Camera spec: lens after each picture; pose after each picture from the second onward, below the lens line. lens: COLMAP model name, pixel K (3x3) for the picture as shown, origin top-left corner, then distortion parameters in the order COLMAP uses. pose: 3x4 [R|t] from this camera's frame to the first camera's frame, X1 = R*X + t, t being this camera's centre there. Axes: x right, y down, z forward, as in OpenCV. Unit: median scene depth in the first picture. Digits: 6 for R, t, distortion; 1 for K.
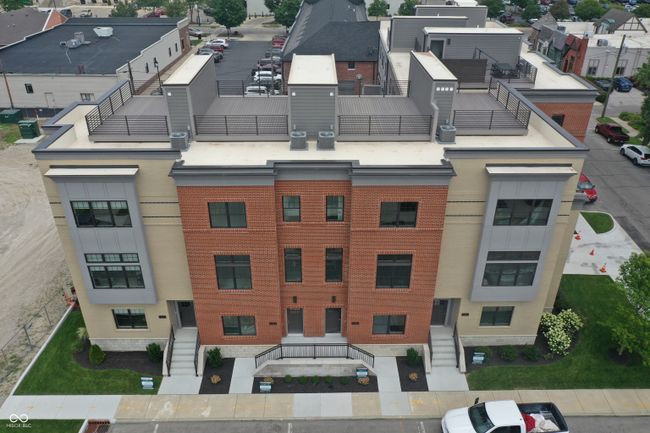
lens RADIAL K [[513.7, 0, 324.7], [0, 513.7, 218.6], [0, 0, 1]] dist [-0.000339, -0.005990]
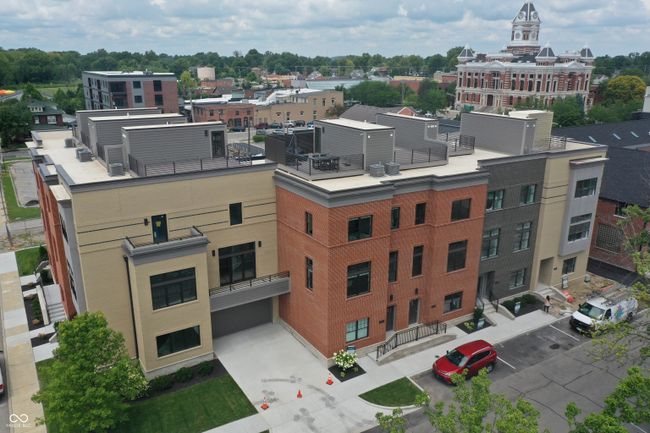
lens RADIAL K [[513.7, 0, 324.7], [0, 513.7, 218.6], [0, 0, 1]] dist [-0.000339, -0.005990]
pose [[0.526238, 0.249881, -0.812793, 1.575716], [-0.420306, 0.907357, 0.006829, -0.280735], [0.739200, 0.338028, 0.582513, 0.686014]]
